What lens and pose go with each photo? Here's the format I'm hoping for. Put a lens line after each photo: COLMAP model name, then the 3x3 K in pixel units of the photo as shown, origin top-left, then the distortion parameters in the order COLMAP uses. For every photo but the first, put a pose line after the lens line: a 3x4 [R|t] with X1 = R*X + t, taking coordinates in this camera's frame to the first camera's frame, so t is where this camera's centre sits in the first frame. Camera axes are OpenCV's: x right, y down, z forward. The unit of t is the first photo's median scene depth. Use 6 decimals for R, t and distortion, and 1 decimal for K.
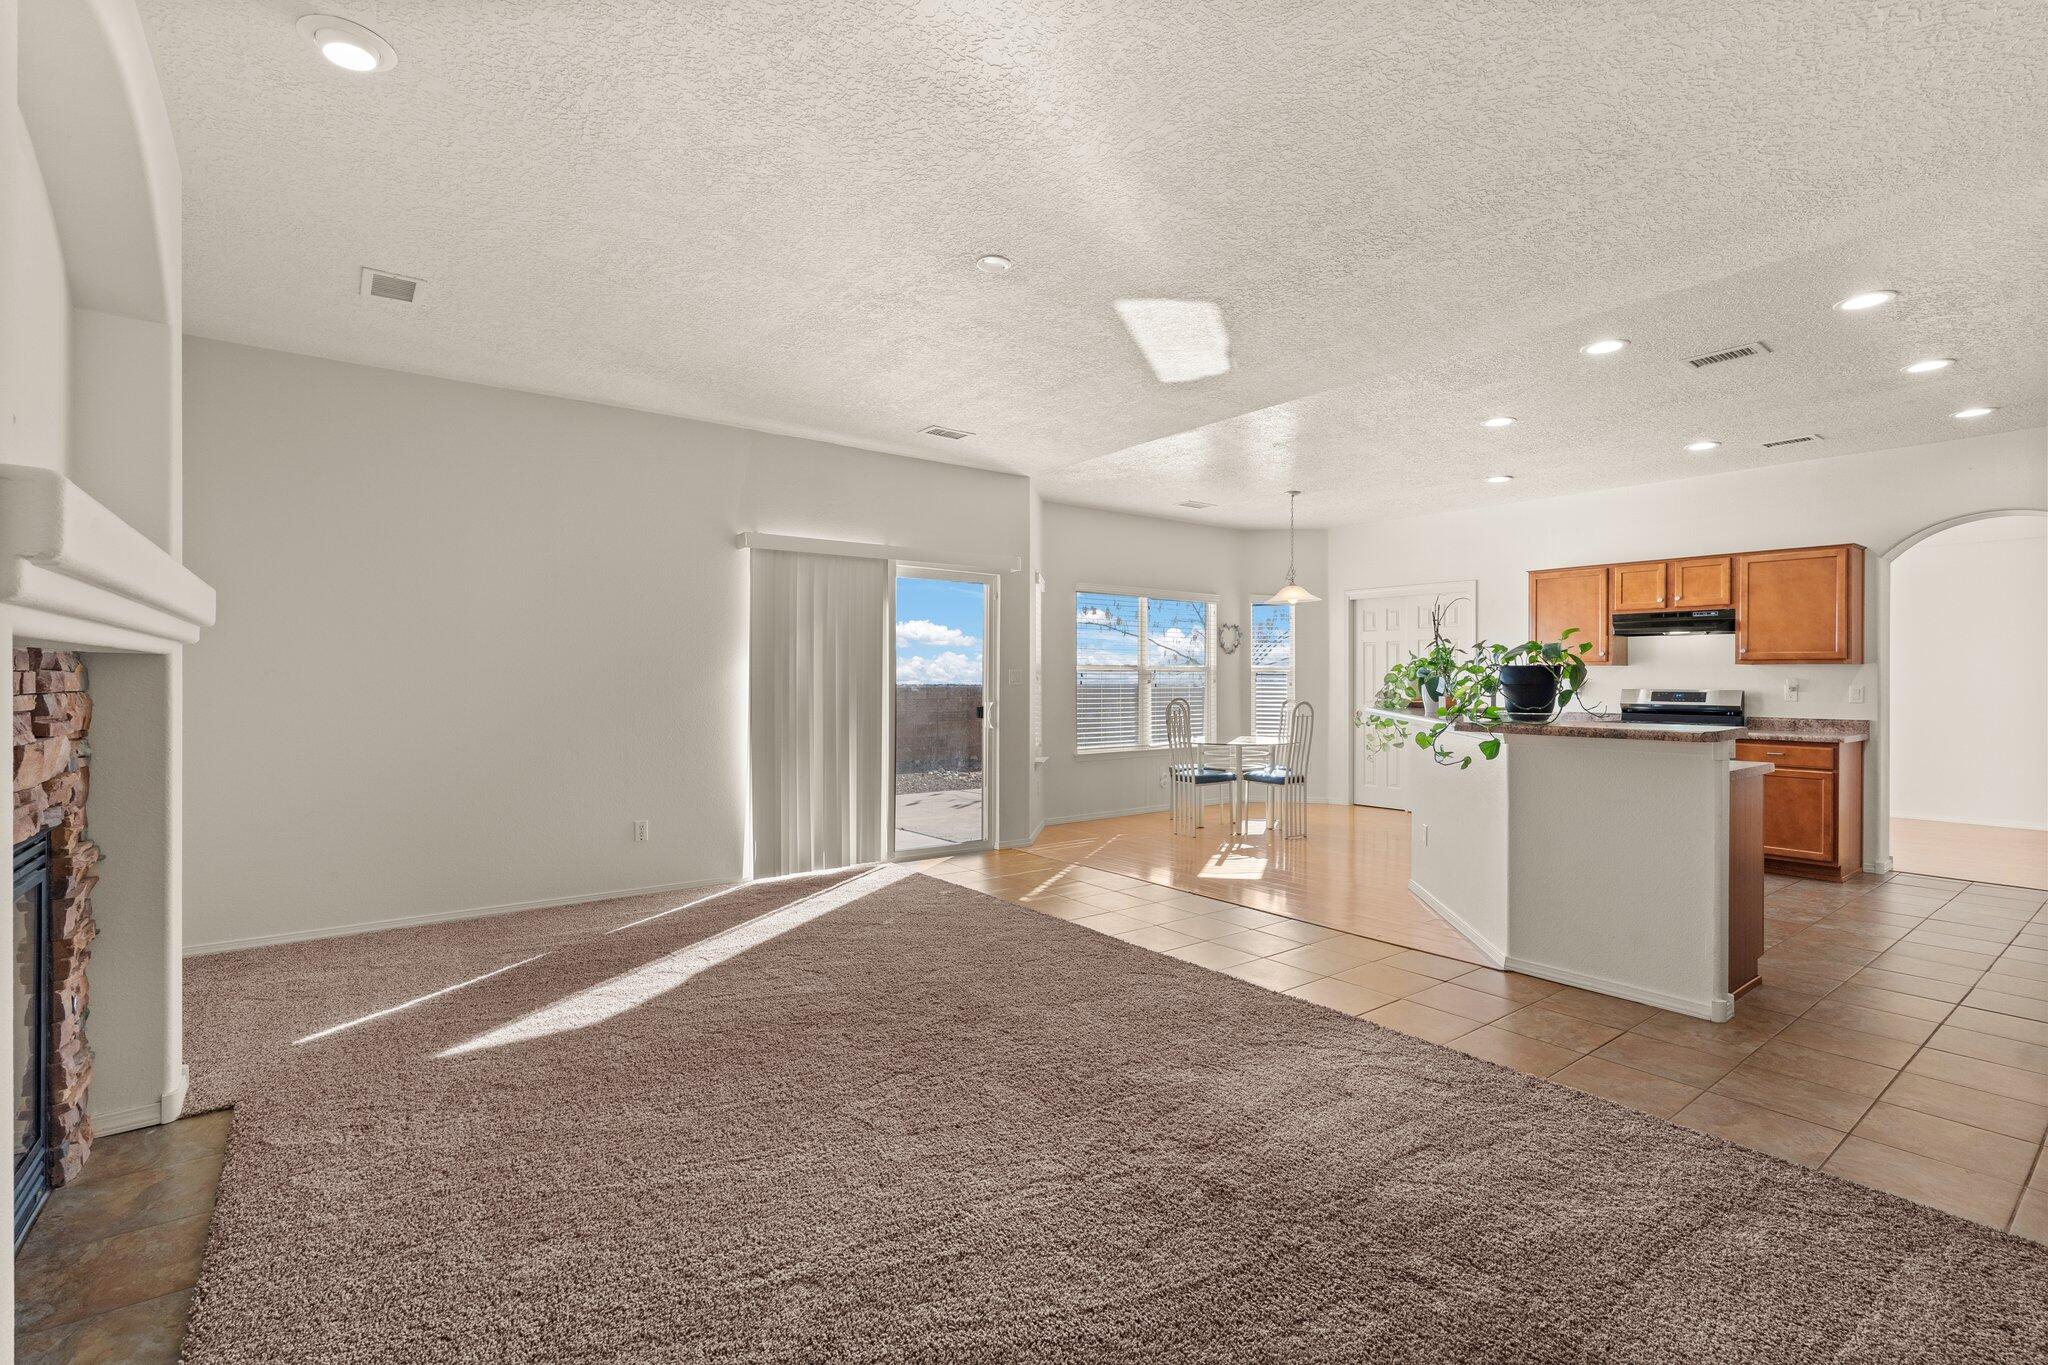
lens RADIAL K [[933.0, 0, 1028.4], [0, 933.0, 684.1], [0, 0, 1]] dist [0.005090, 0.000602]
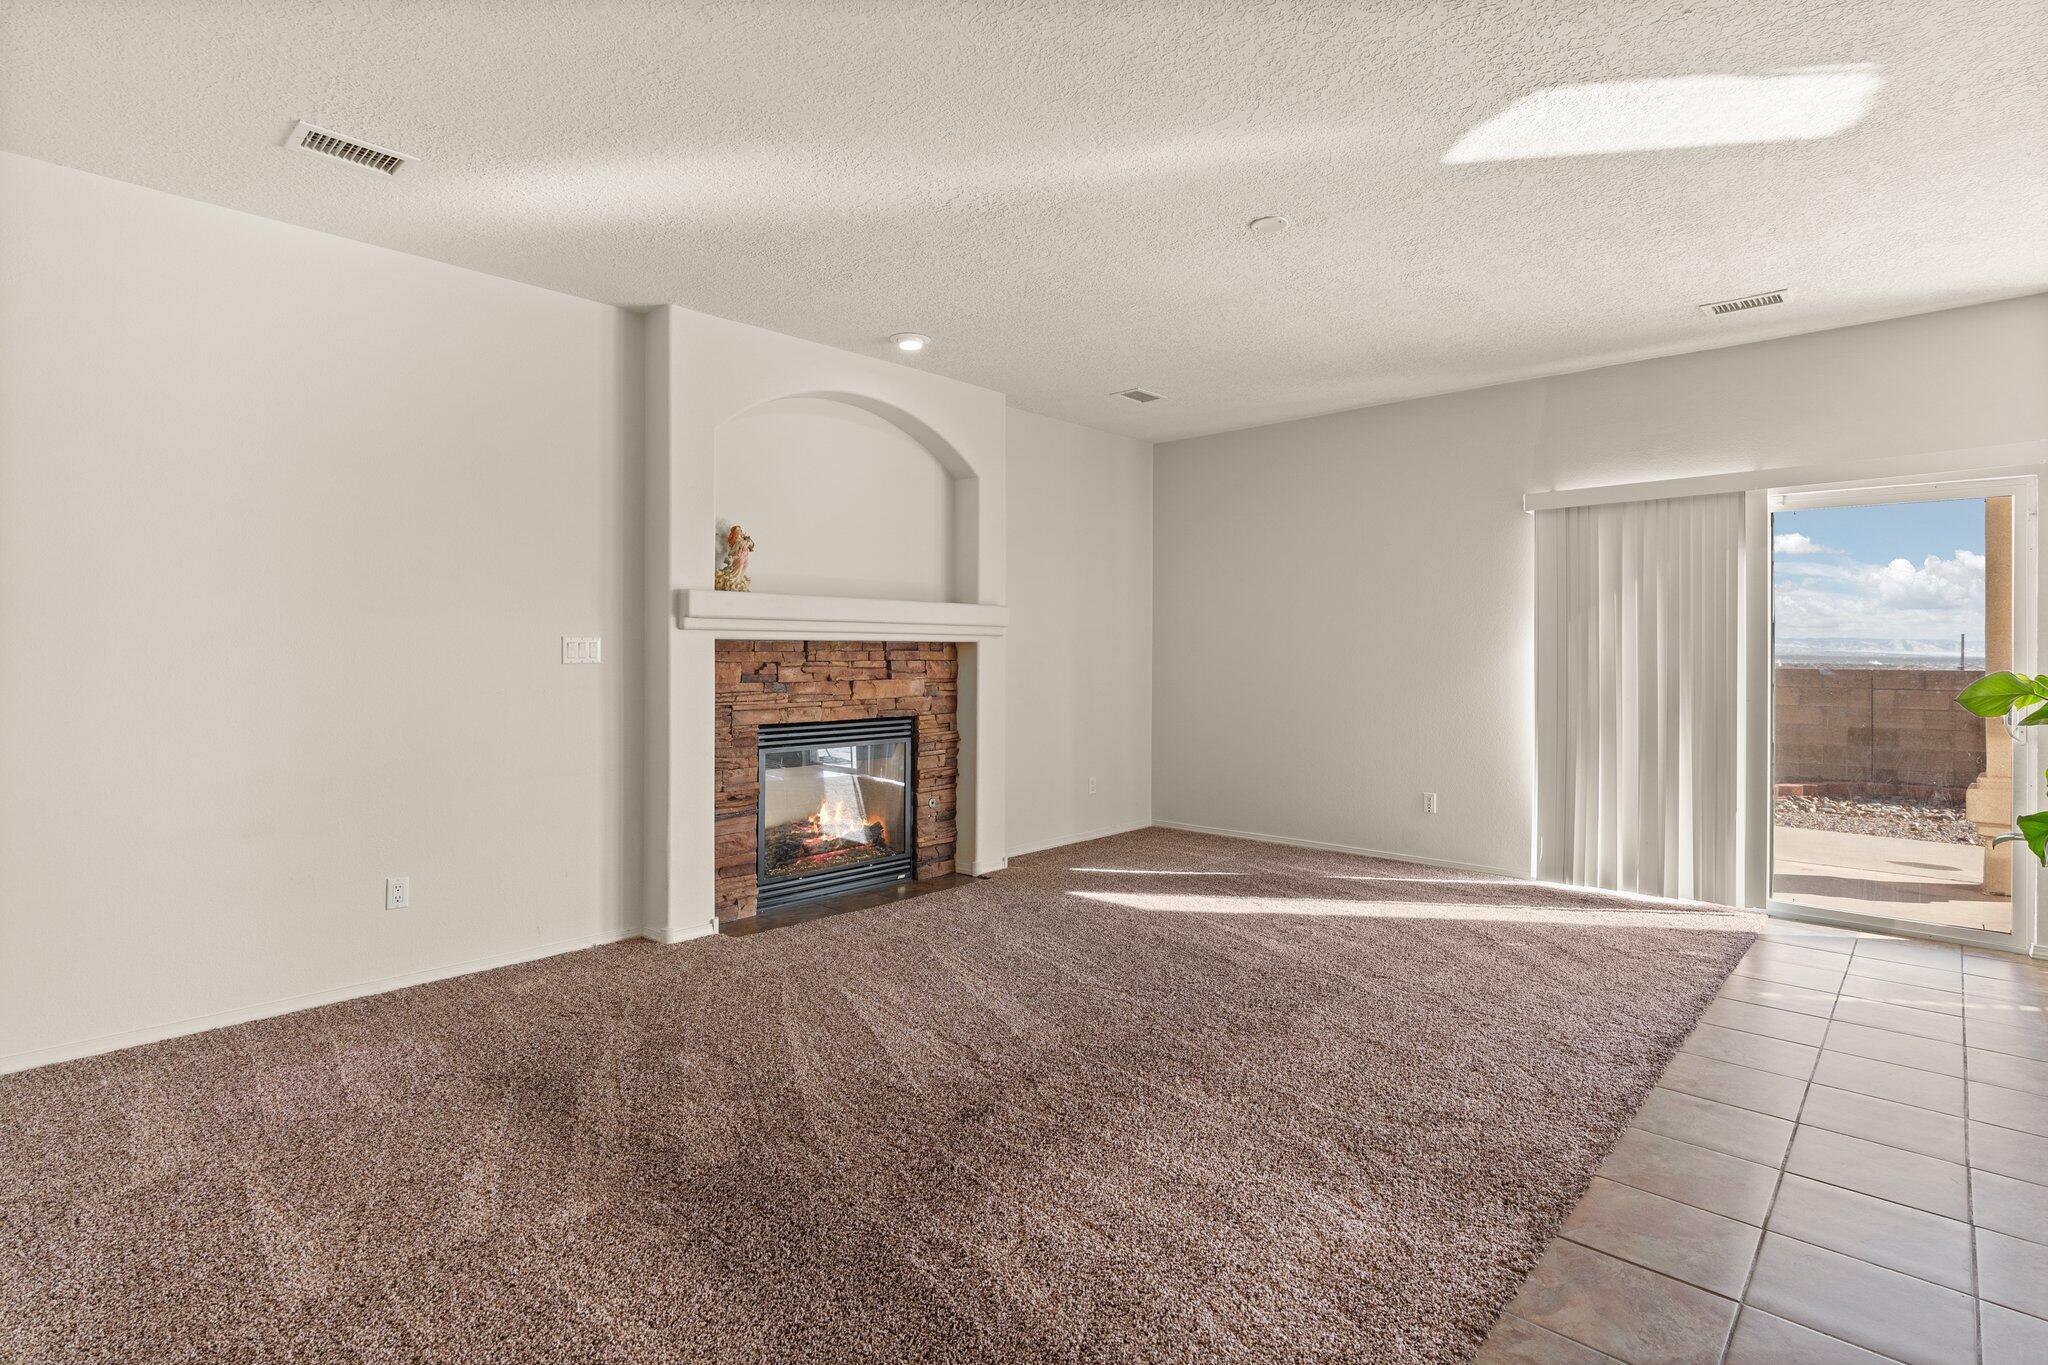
lens RADIAL K [[998.2, 0, 1020.2], [0, 998.2, 667.2], [0, 0, 1]] dist [-0.004093, -0.000720]
pose [[0.167100, 0.012422, -0.985862, 0.587136], [-0.007859, 0.999906, 0.011267, -0.002076], [0.985909, 0.005865, 0.167182, 0.364013]]
